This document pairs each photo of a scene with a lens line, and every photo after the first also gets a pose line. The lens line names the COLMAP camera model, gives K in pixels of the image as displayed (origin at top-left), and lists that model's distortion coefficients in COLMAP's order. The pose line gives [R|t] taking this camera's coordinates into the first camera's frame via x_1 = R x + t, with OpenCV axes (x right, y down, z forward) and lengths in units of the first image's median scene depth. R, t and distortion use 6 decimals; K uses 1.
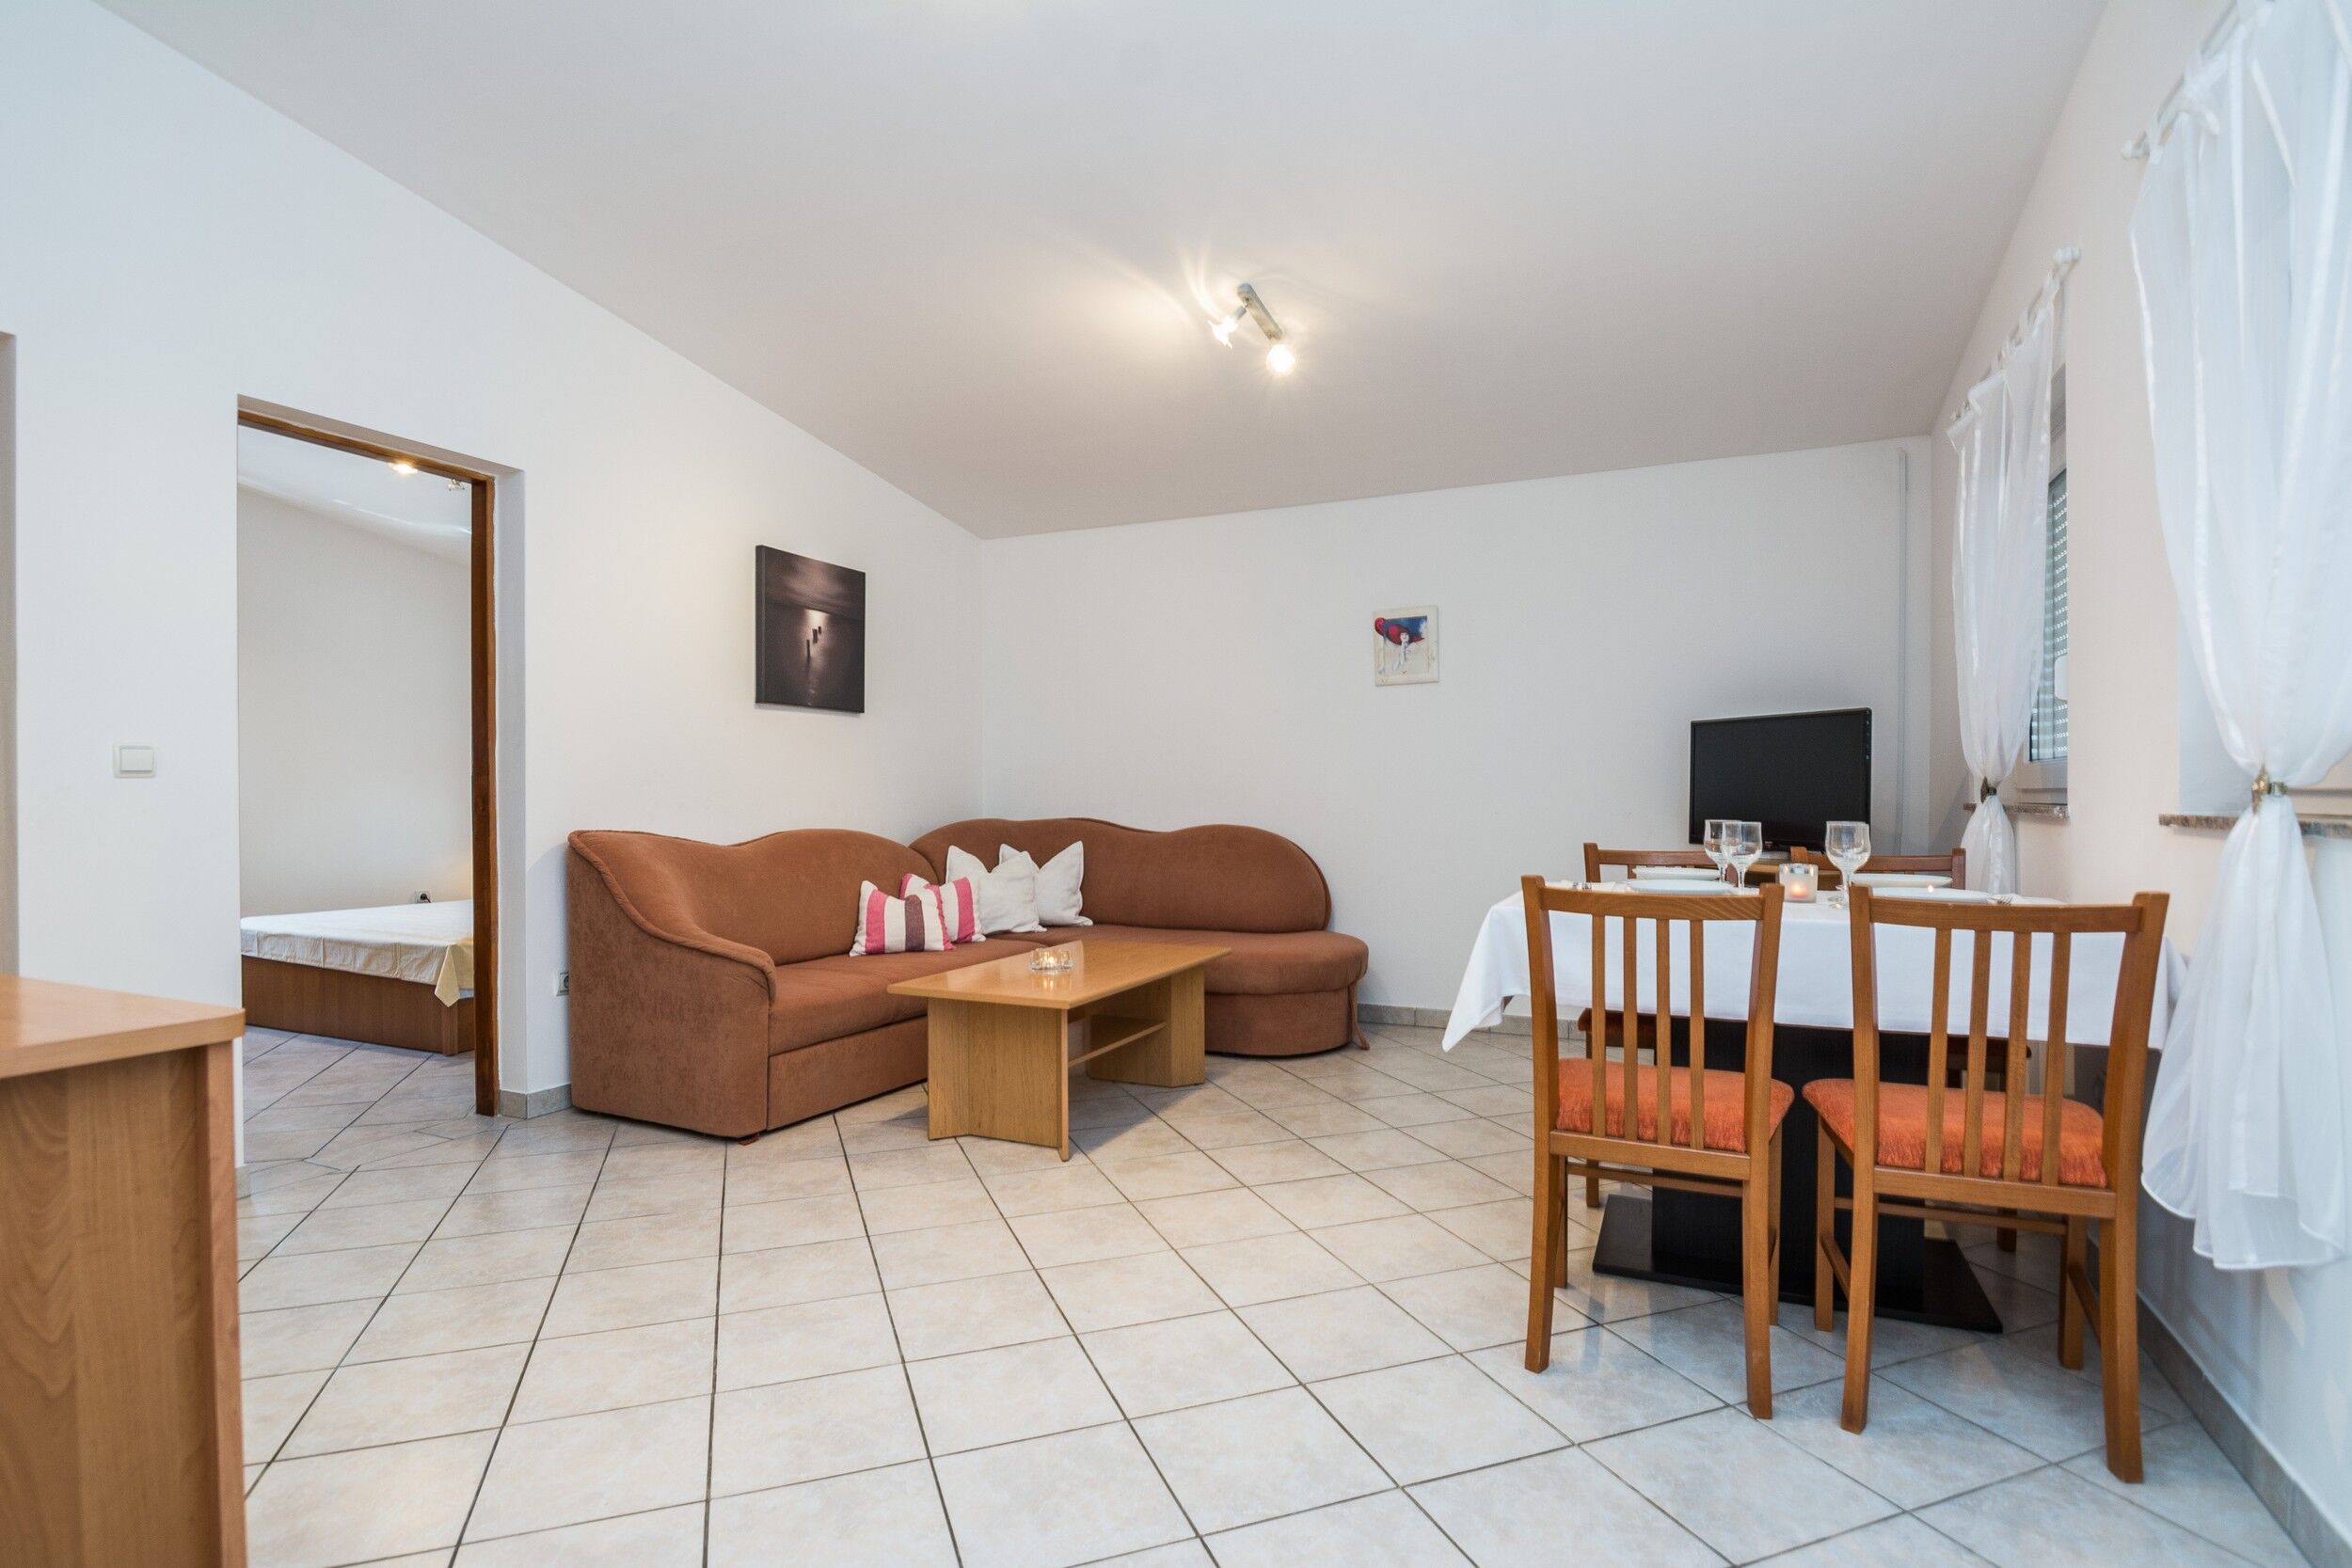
lens RADIAL K [[1210.0, 0, 1135.4], [0, 1210.0, 778.9], [0, 0, 1]] dist [-0.006737, -0.008413]
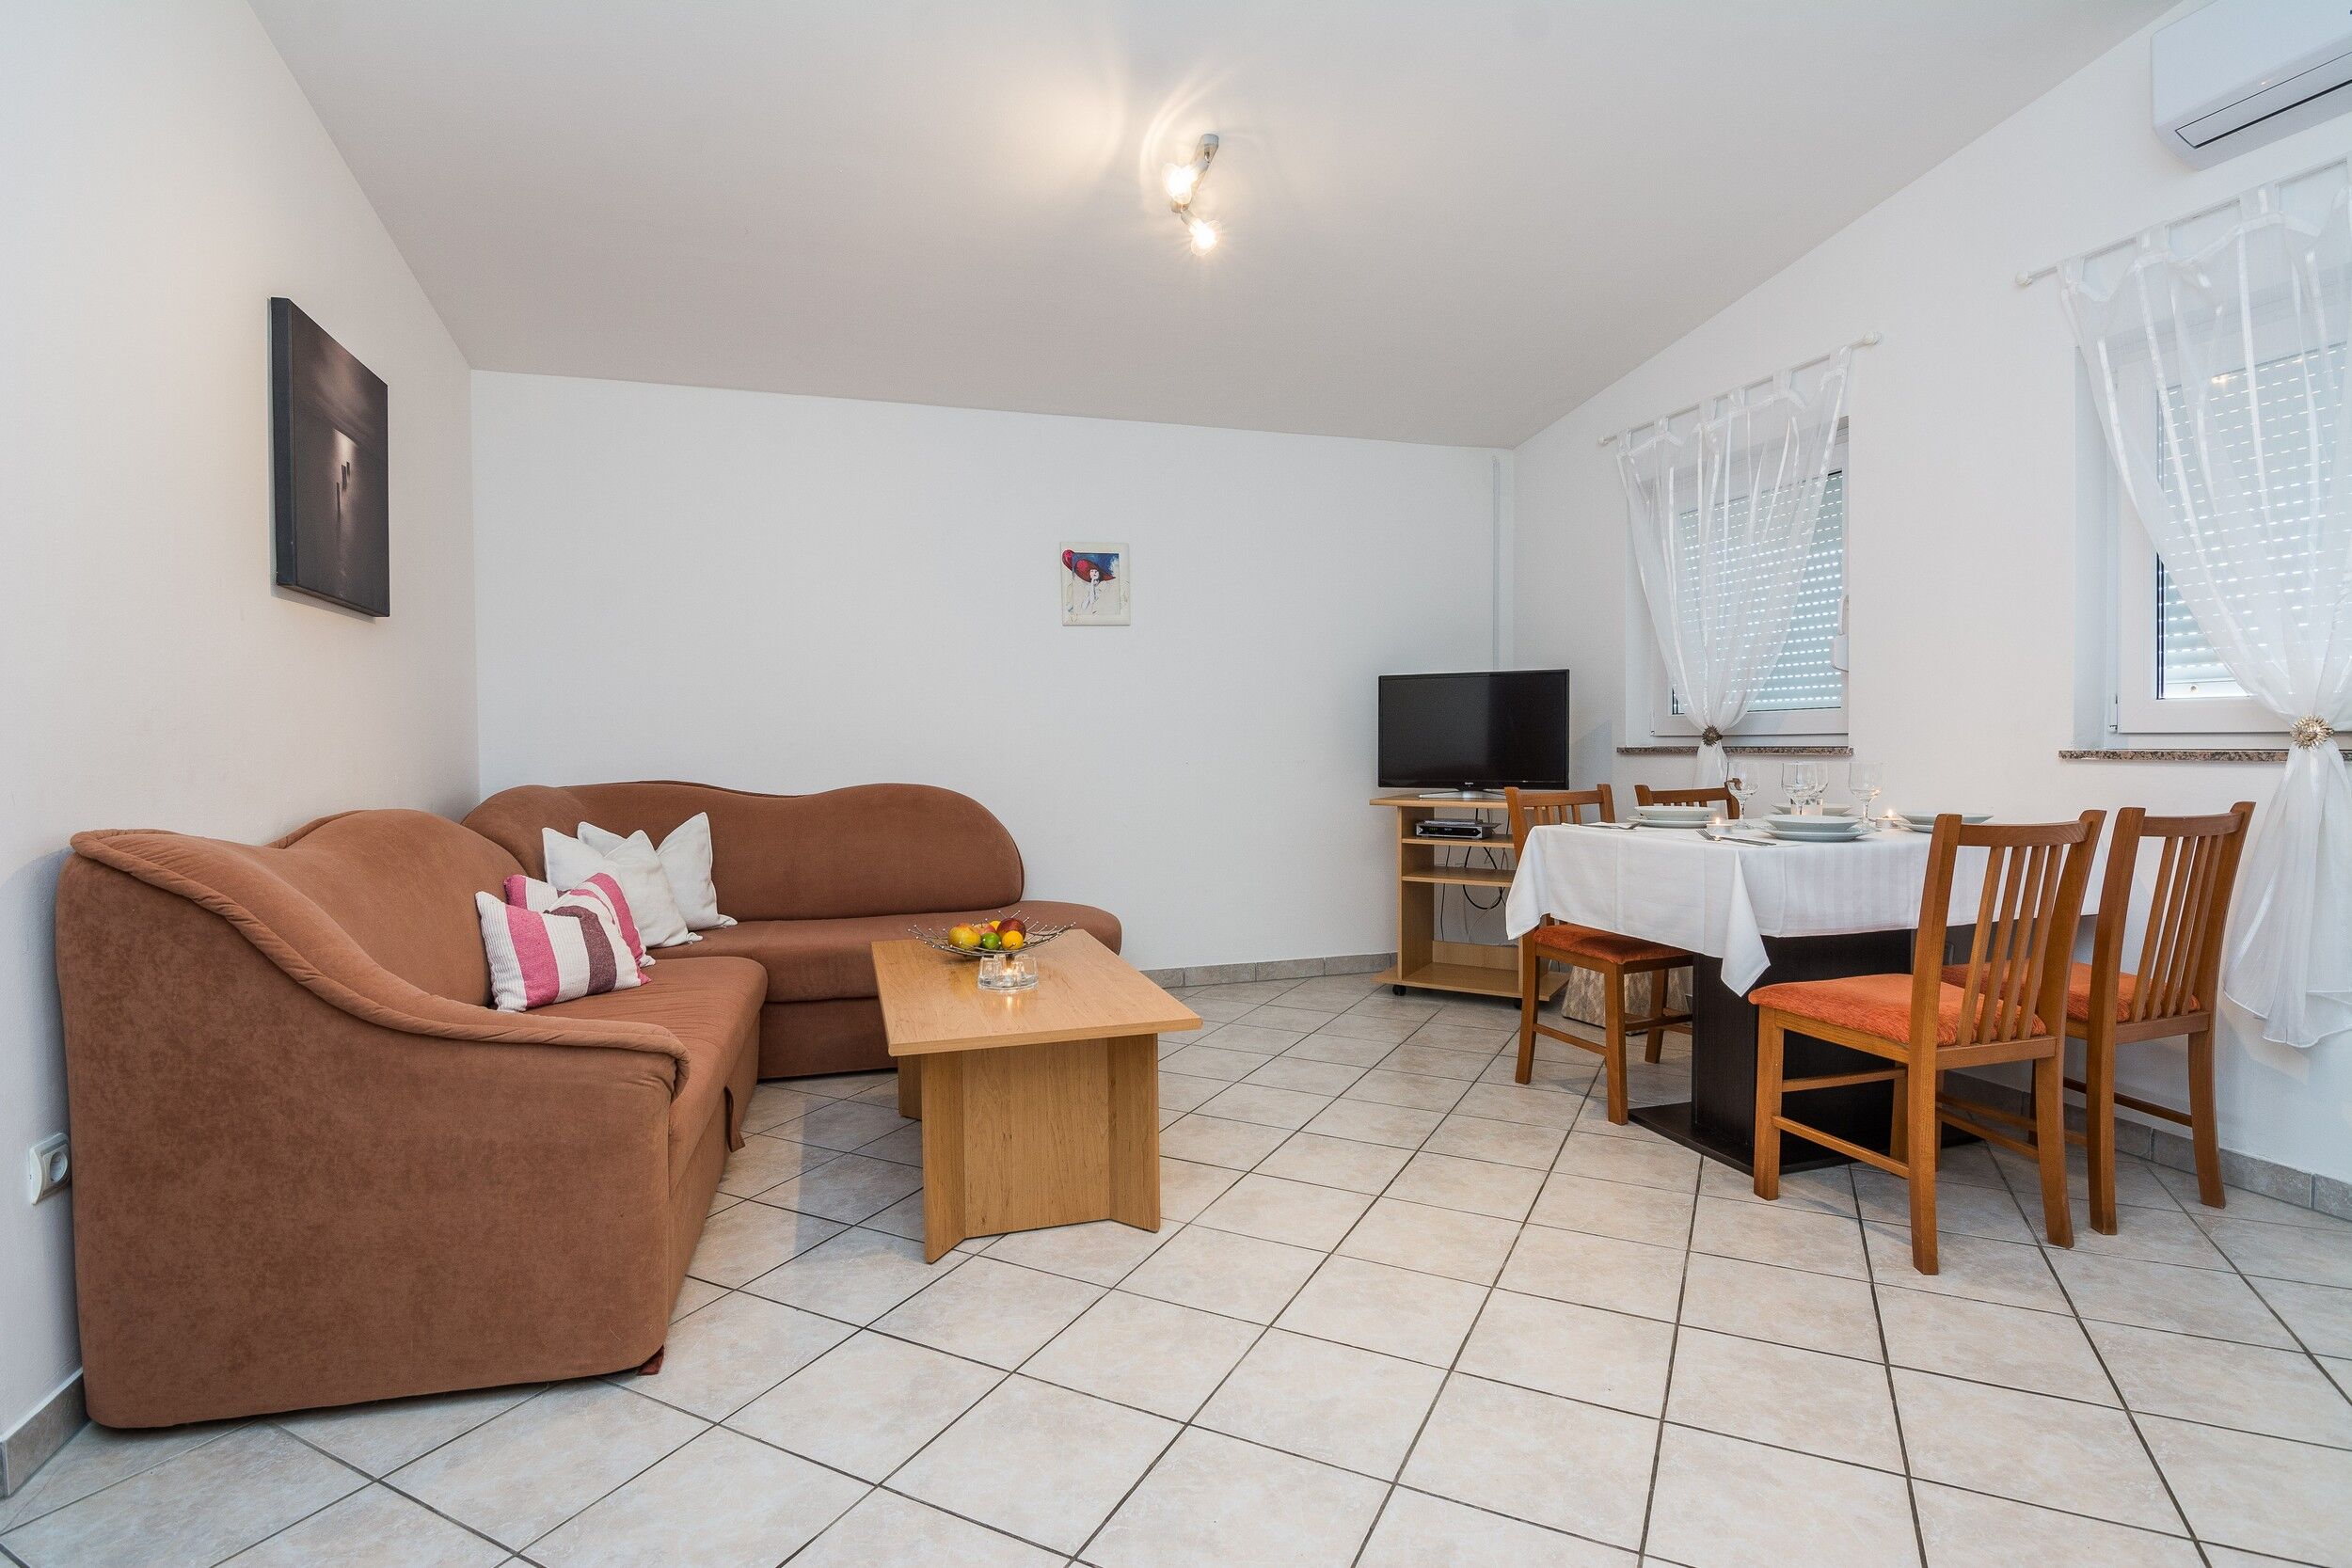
lens RADIAL K [[1210.0, 0, 1174.0], [0, 1210.0, 757.3], [0, 0, 1]] dist [-0.006737, -0.008413]
pose [[0.711152, -0.014165, 0.702896, -0.450710], [-0.000490, 0.999787, 0.020644, 0.003761], [-0.703038, -0.015026, 0.710993, 0.360481]]
